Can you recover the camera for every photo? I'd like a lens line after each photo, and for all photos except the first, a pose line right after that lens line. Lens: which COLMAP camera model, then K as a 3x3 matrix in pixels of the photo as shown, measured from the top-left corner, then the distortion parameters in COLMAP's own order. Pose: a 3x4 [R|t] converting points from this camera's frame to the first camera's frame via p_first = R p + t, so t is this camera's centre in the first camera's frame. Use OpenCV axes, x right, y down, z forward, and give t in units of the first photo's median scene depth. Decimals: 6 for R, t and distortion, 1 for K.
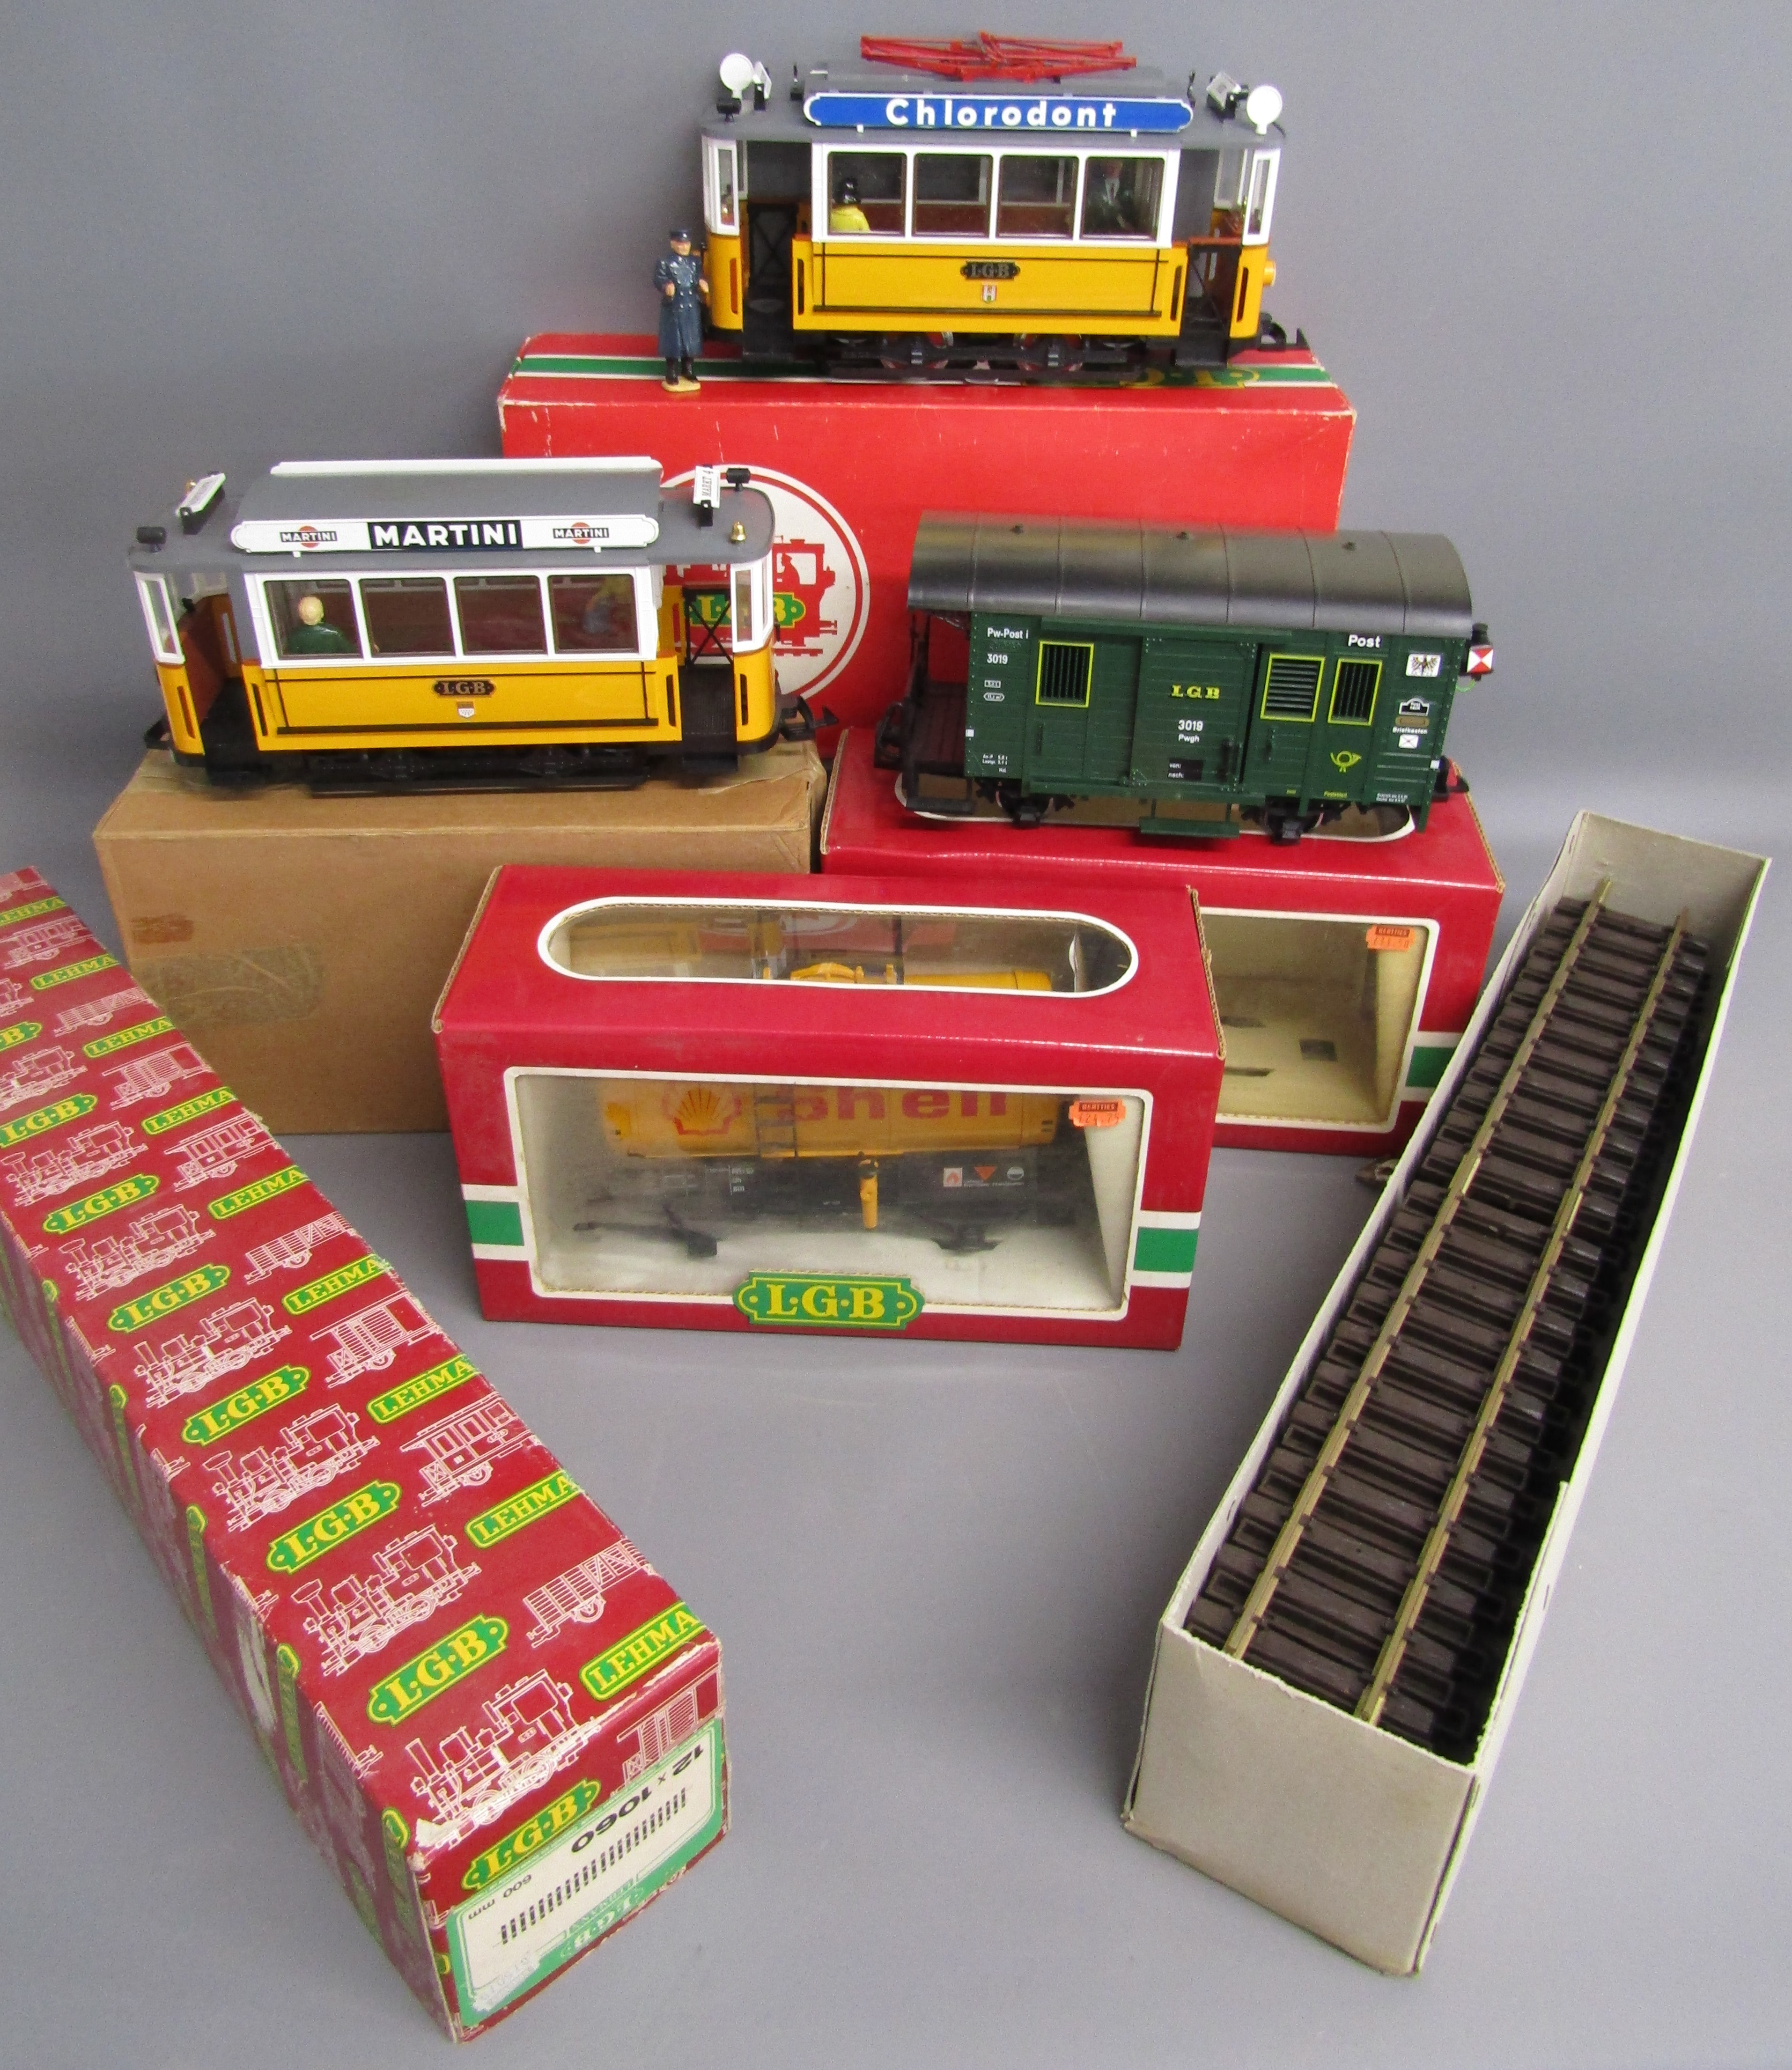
lens RADIAL K [[1966.1, 0, 894.1], [0, 1966.1, 1033.9], [0, 0, 1]] dist [-0.001136, 0.000000]
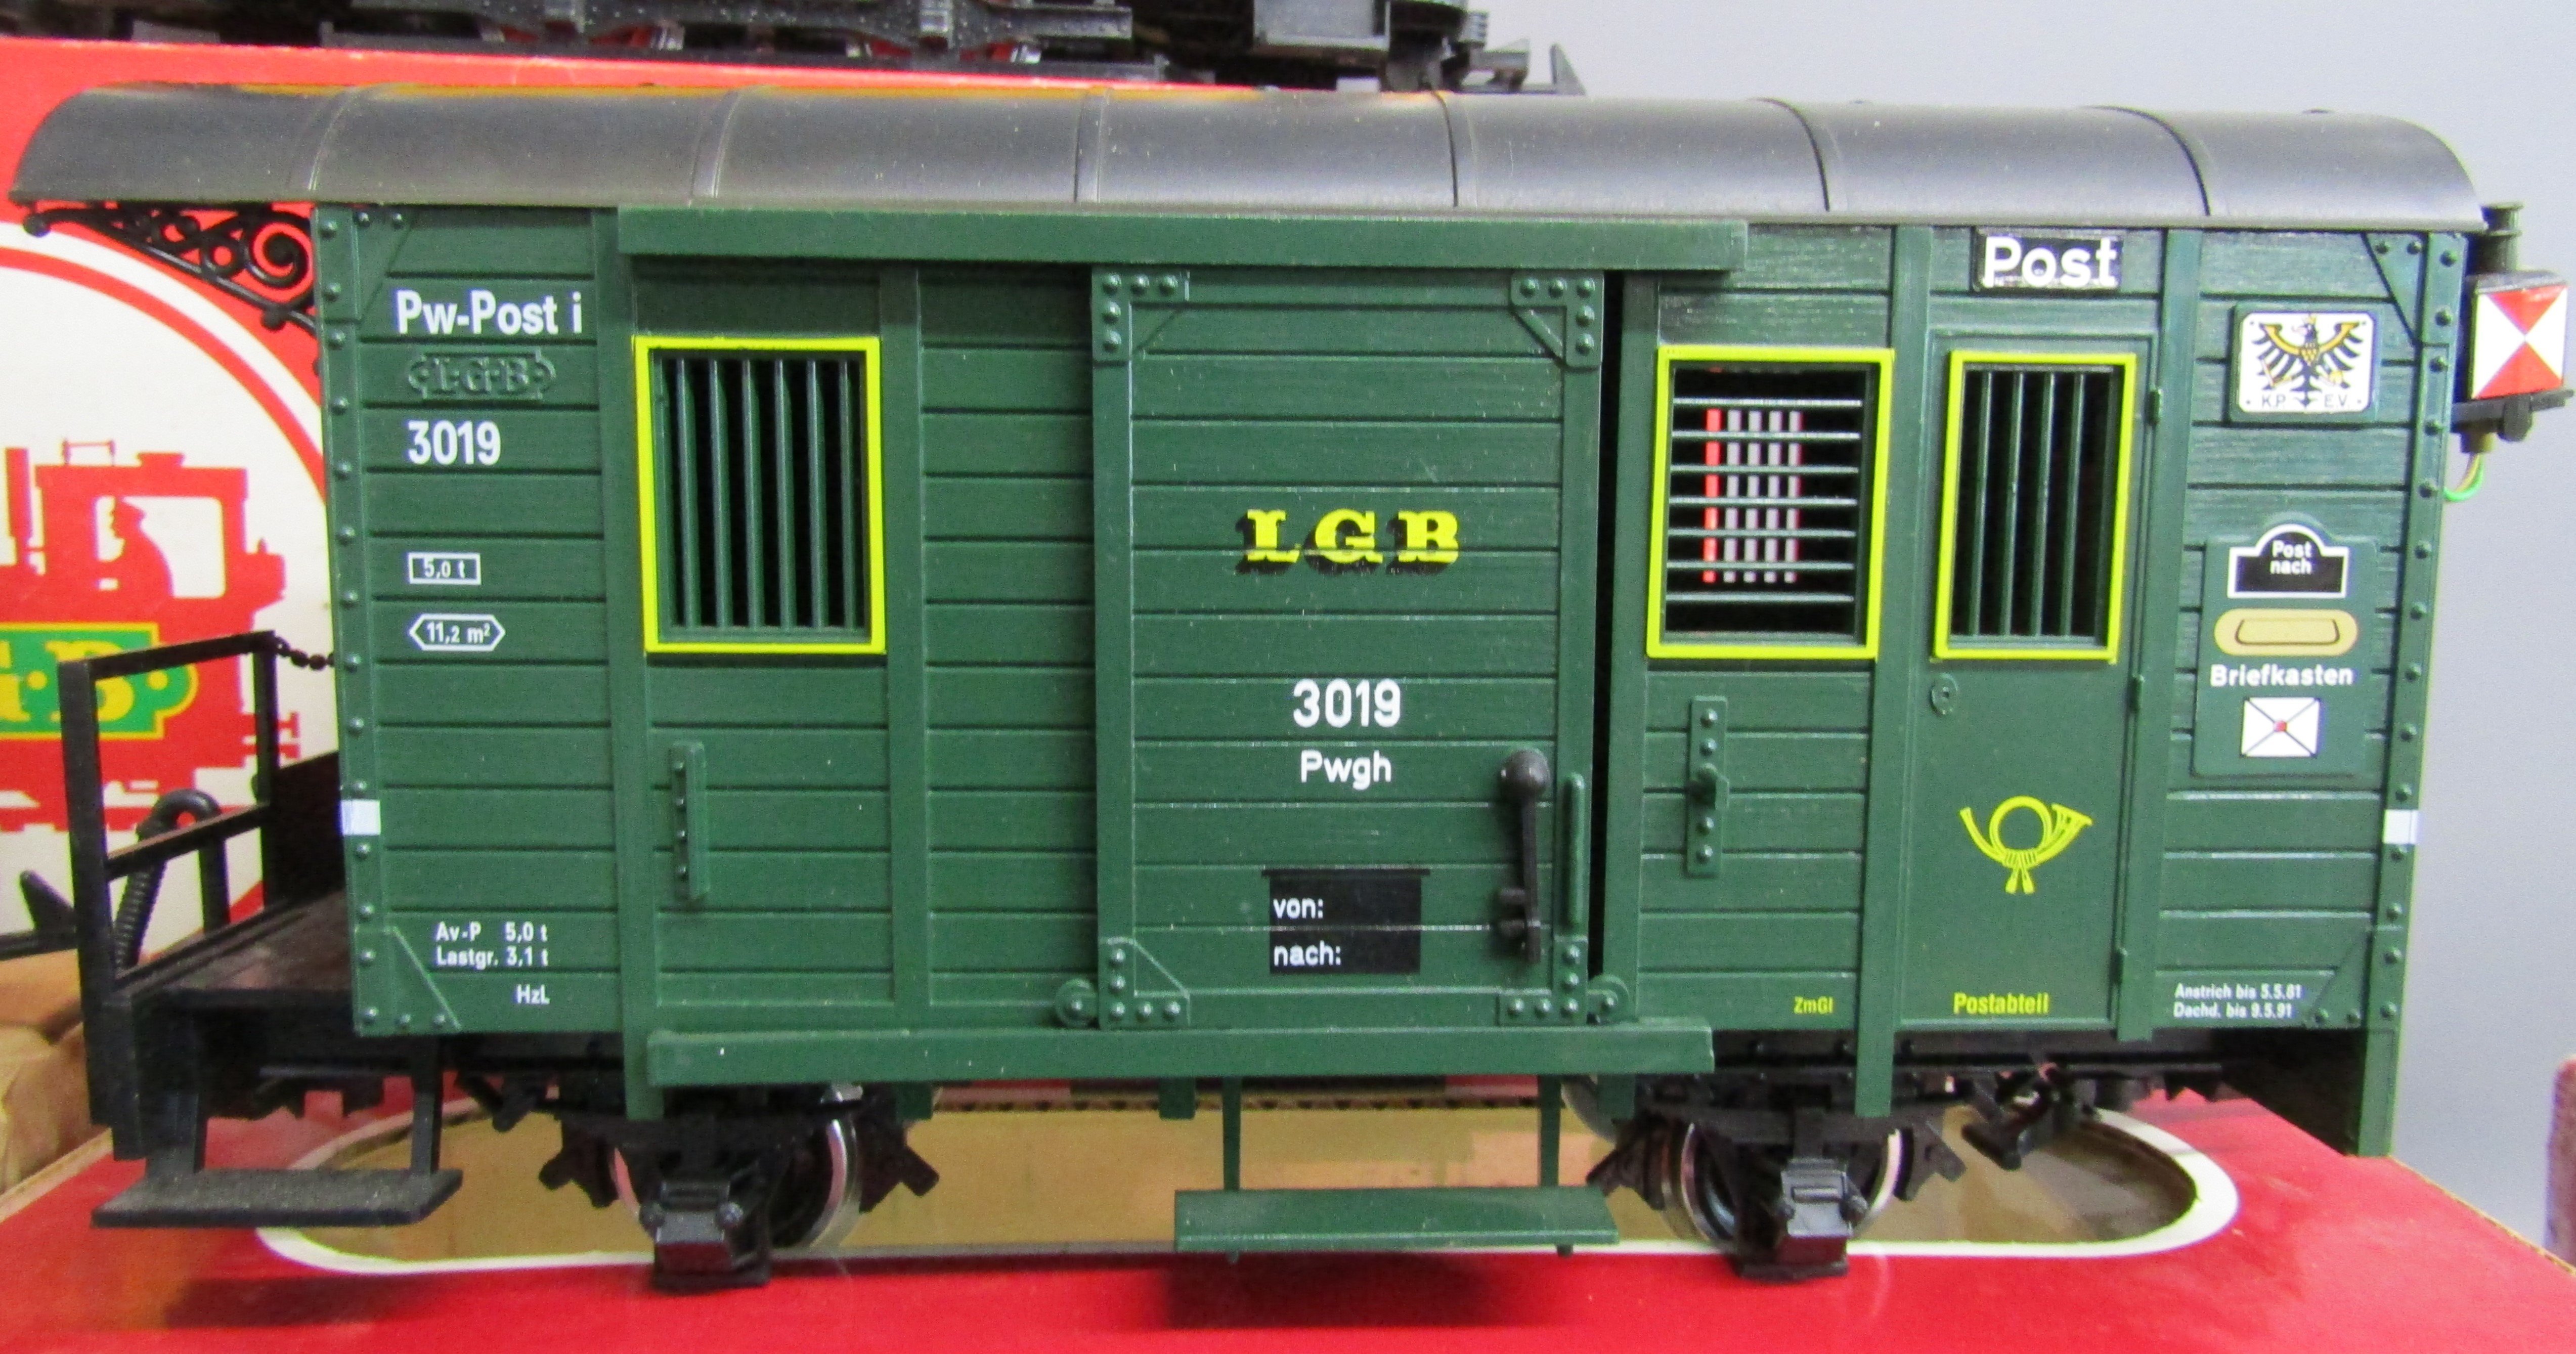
lens RADIAL K [[1784.0, 0, 1409.0], [0, 1784.0, 661.7], [0, 0, 1]] dist [-0.012282, -0.001993]
pose [[0.989010, -0.021150, 0.146331, 0.128113], [0.091695, 0.864128, -0.494848, -0.060257], [-0.115983, 0.502827, 0.856571, 0.822802]]
